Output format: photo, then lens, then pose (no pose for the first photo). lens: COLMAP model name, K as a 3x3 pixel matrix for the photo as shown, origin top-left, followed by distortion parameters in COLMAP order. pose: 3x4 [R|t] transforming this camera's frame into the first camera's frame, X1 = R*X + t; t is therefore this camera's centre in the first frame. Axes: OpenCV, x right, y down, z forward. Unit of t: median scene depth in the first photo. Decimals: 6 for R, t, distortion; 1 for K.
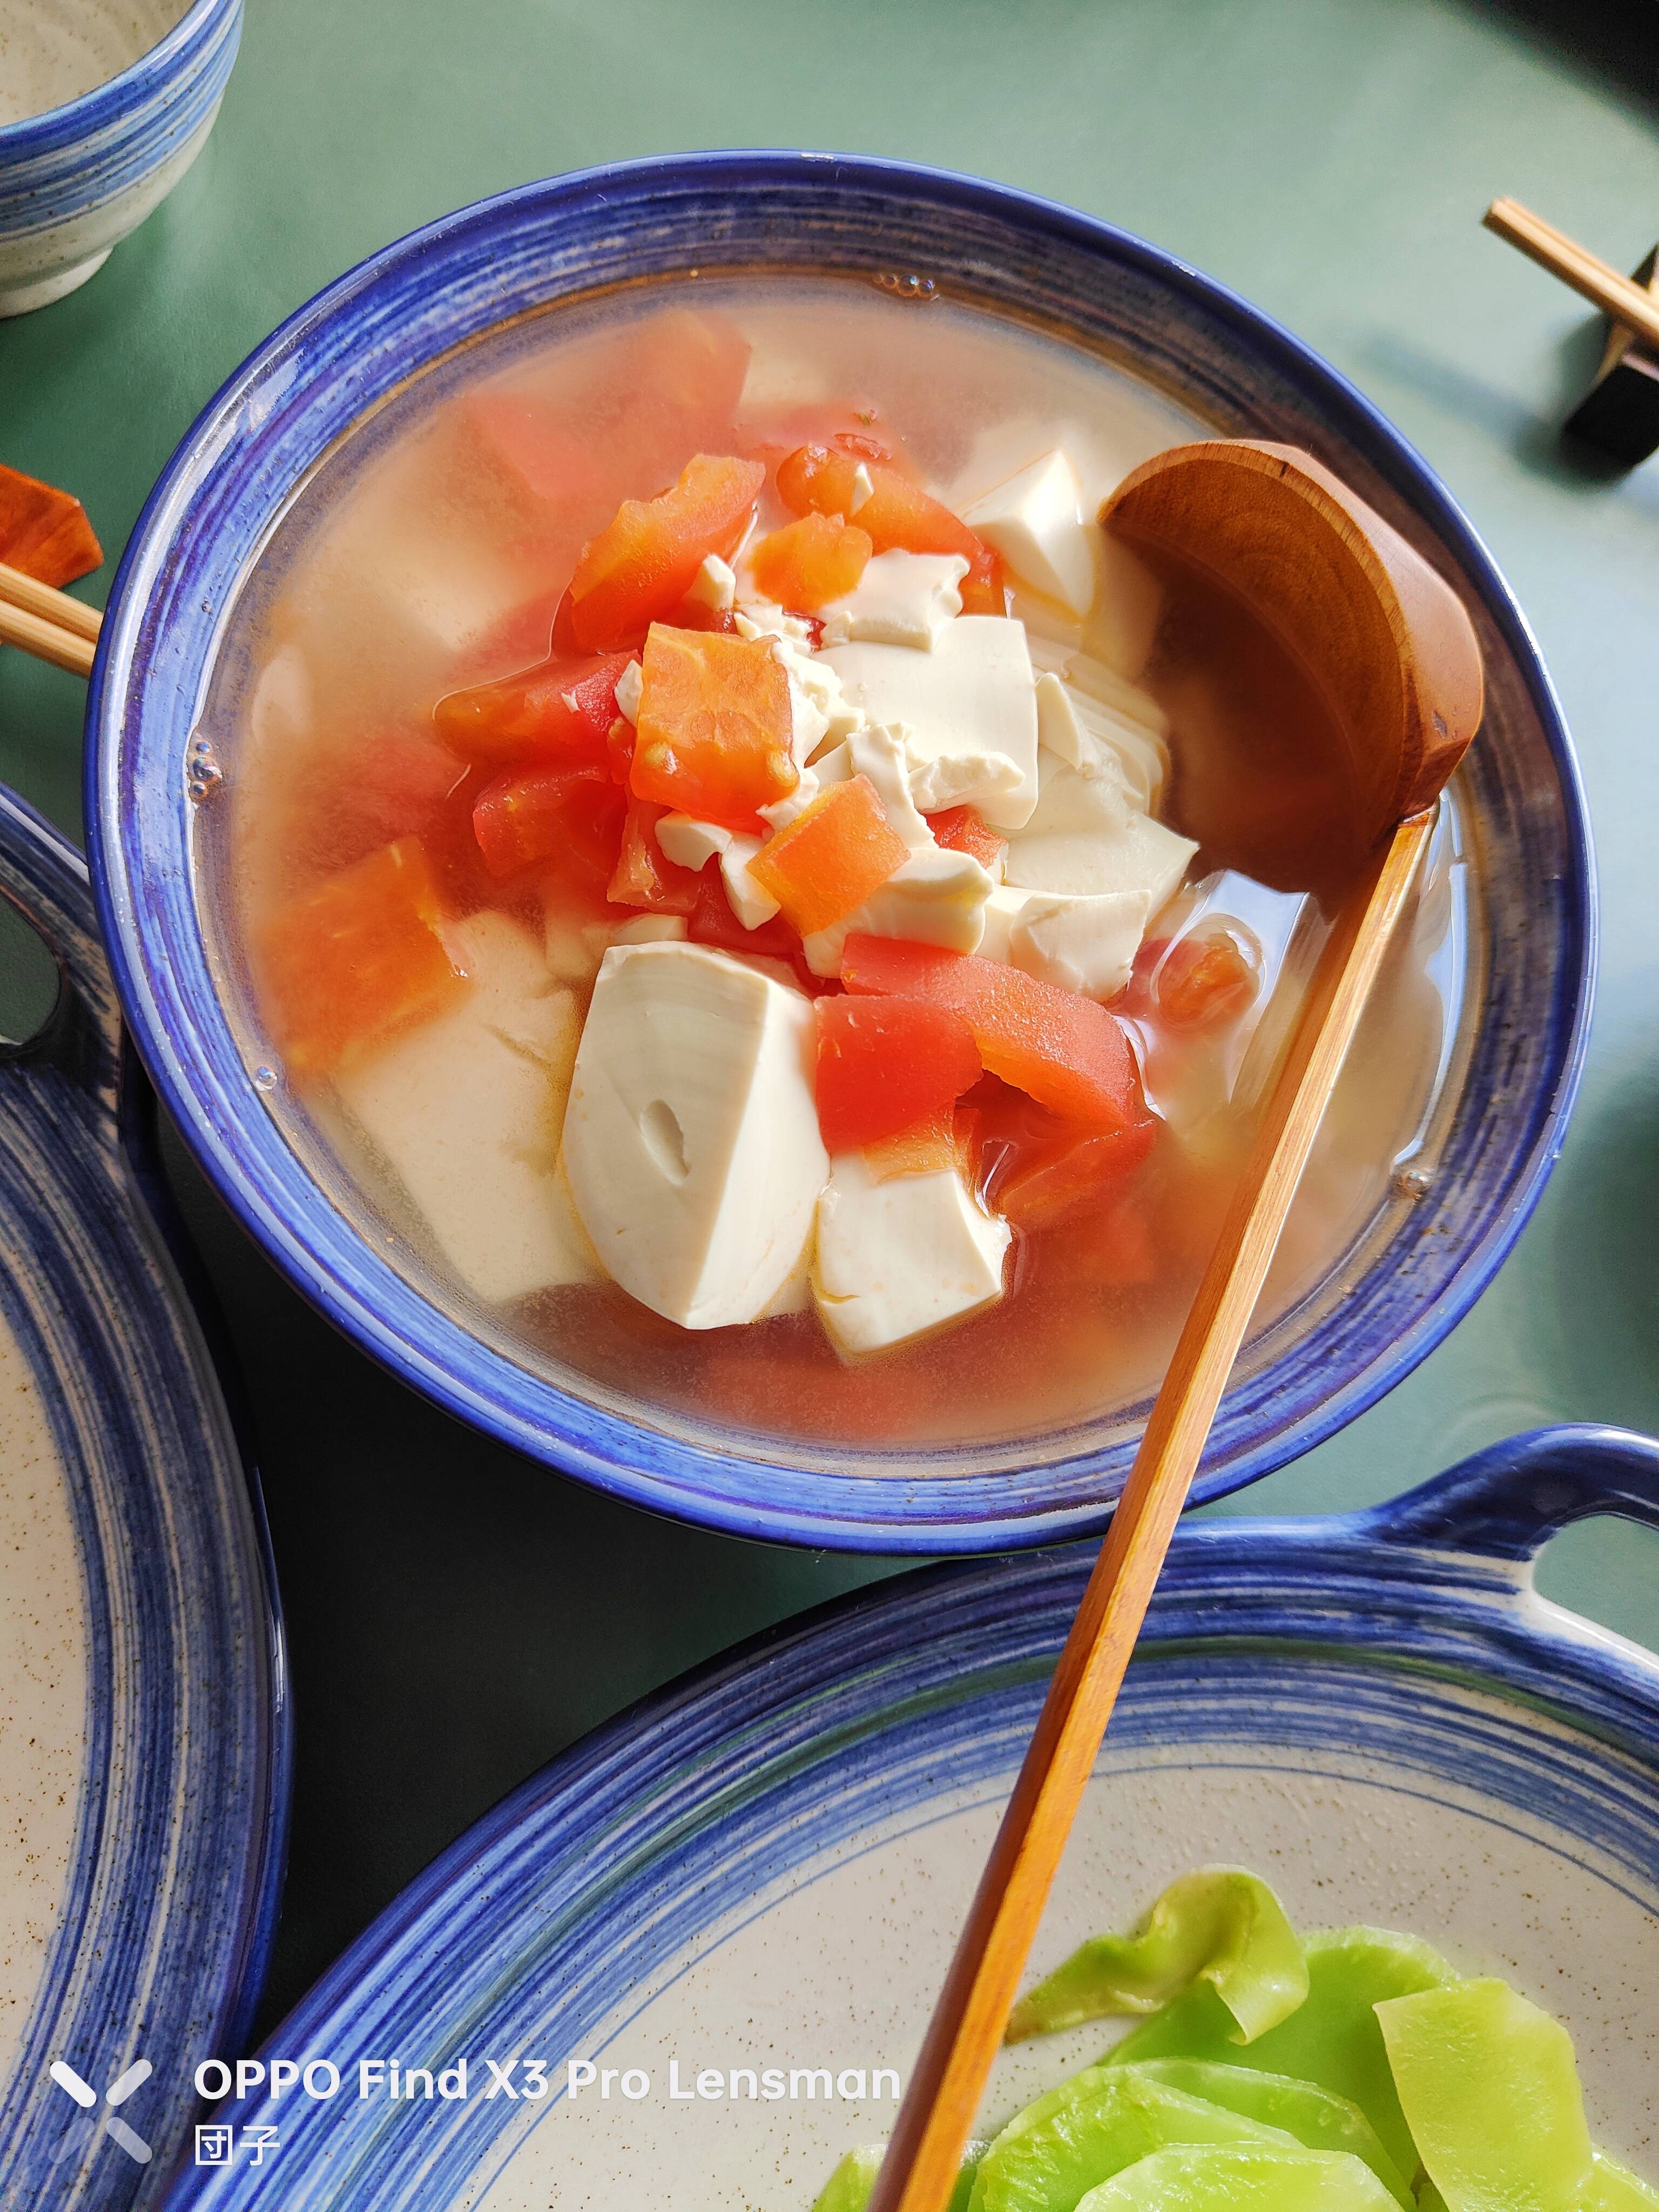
lens RADIAL K [[1802.8, 0, 829.5], [0, 1802.8, 1106.0], [0, 0, 1]] dist [-0.033462, 0.017308]
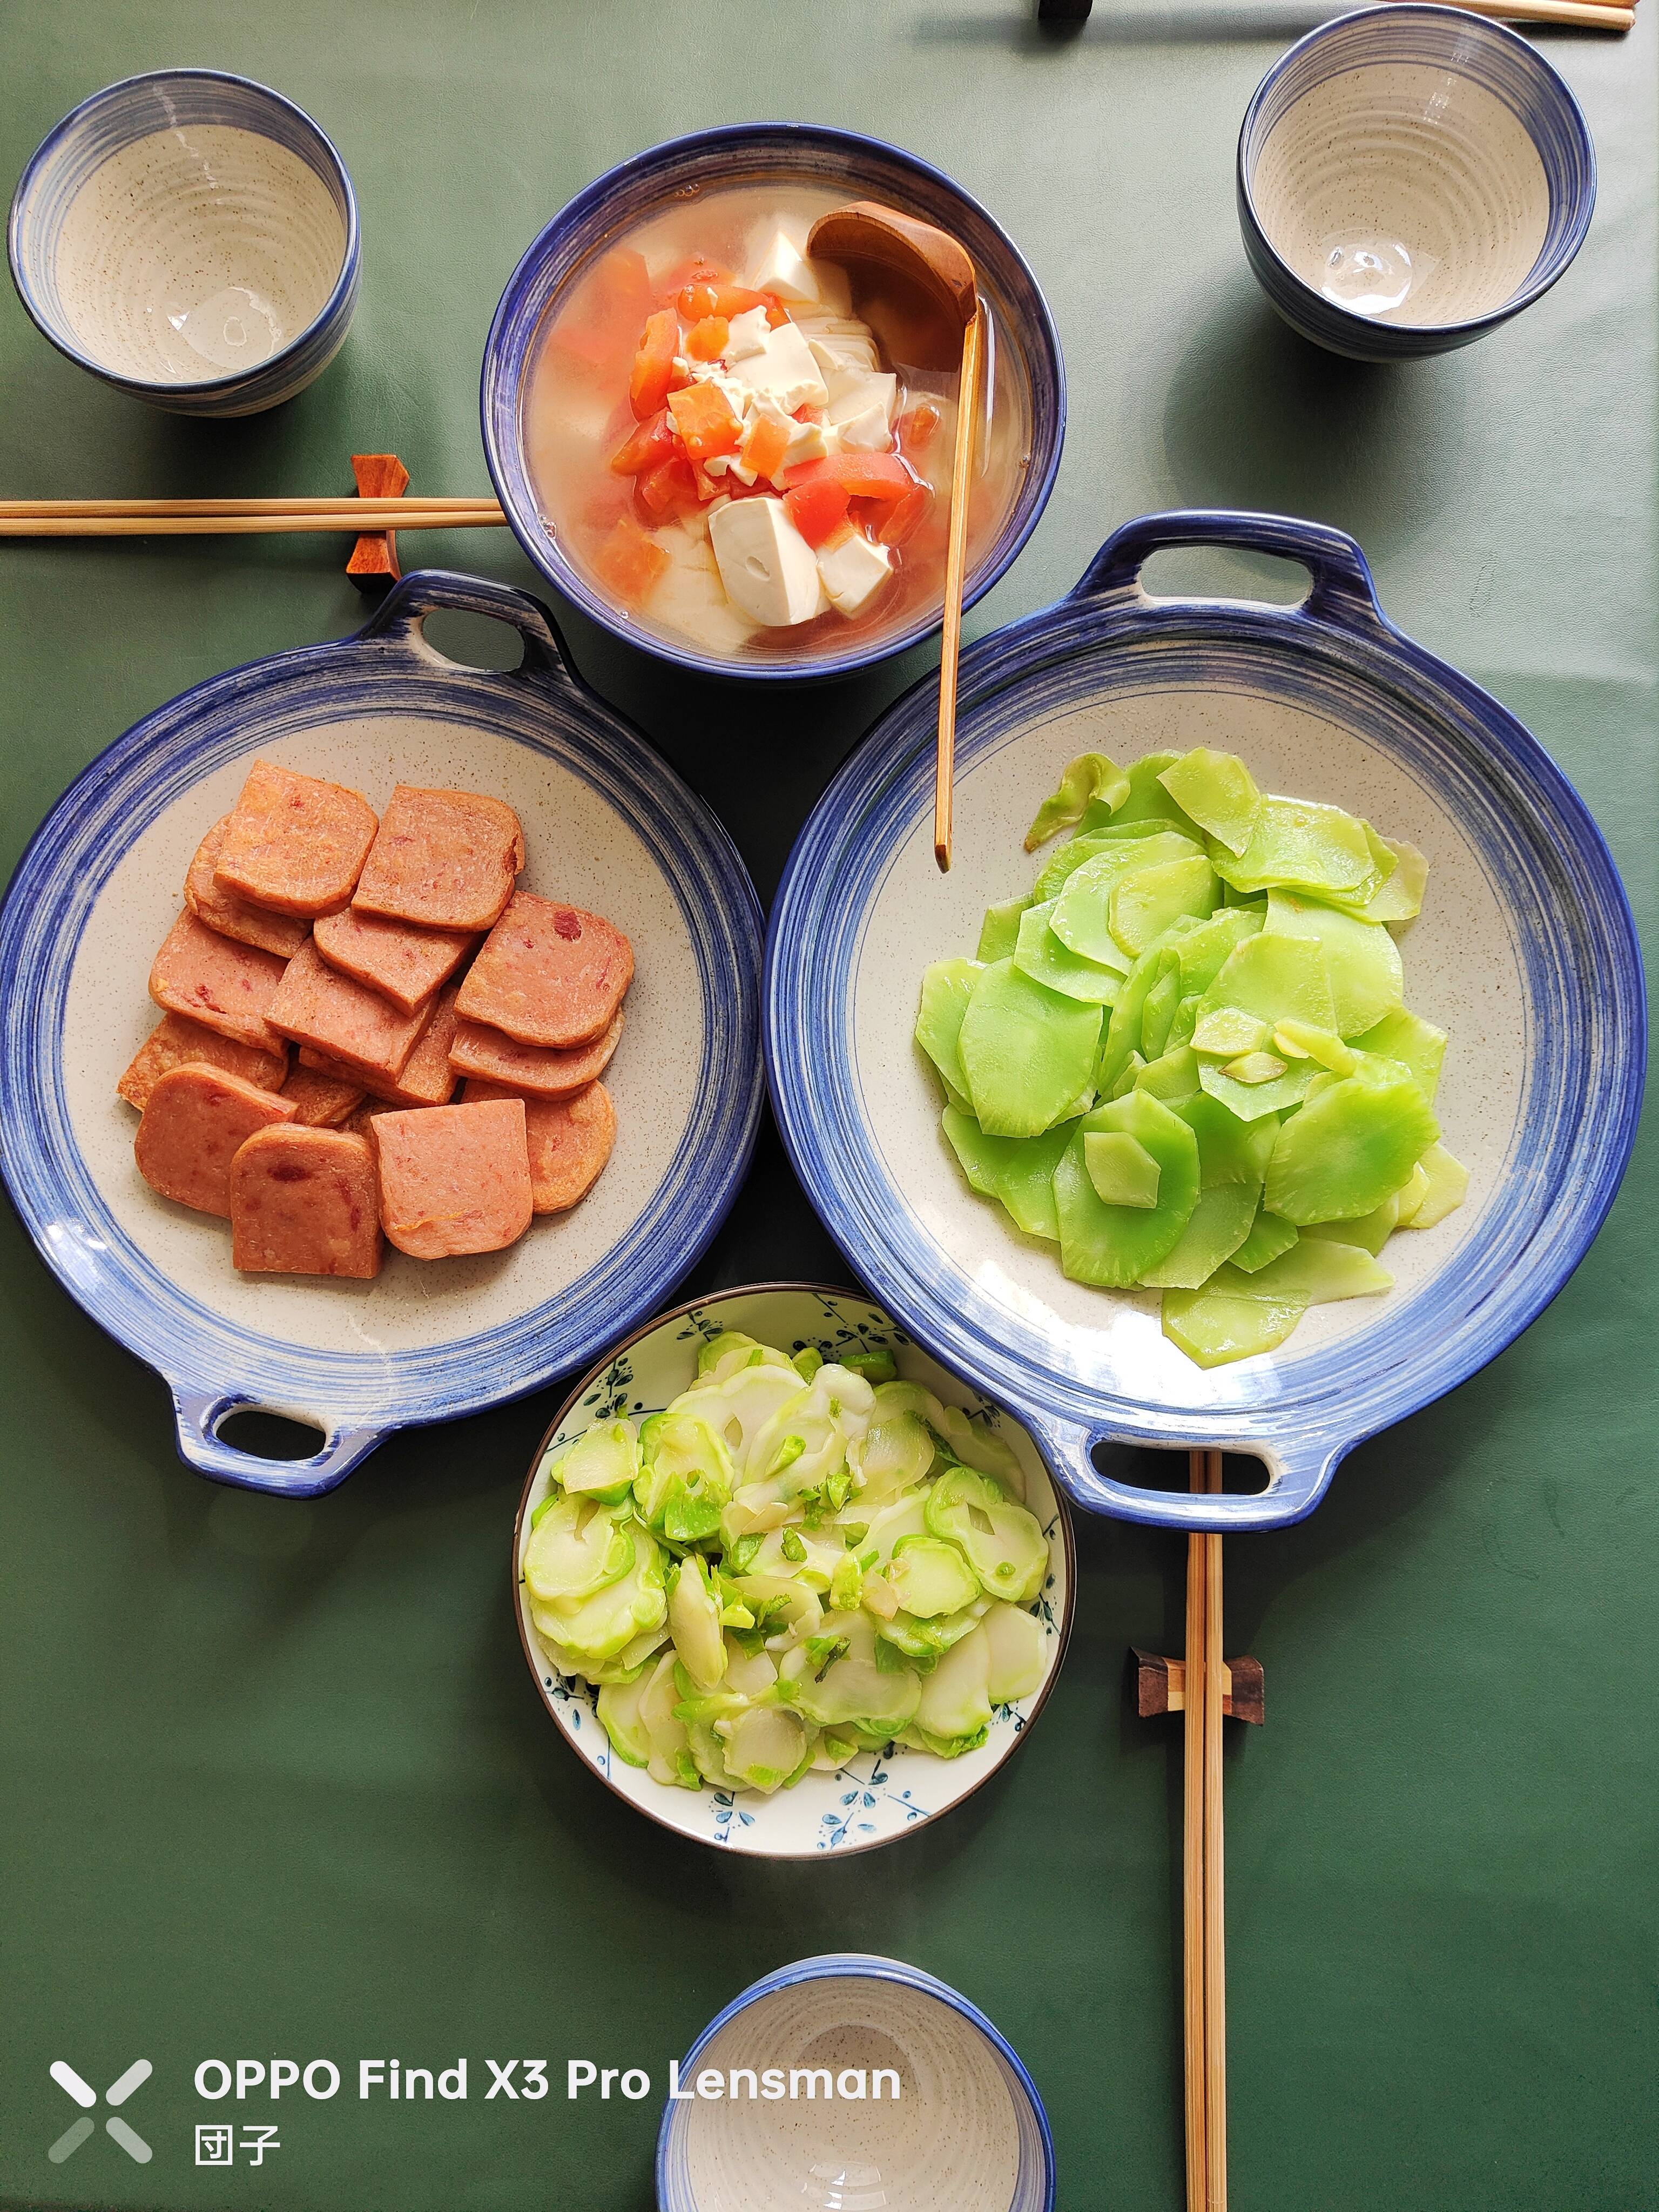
lens RADIAL K [[1690.7, 0, 828.2], [0, 1690.7, 1144.6], [0, 0, 1]] dist [0.056353, -0.138911]
pose [[0.898036, -0.410970, -0.156954, 0.049865], [0.437122, 0.873782, 0.213142, 0.249924], [0.049549, -0.260018, 0.964332, -1.581386]]
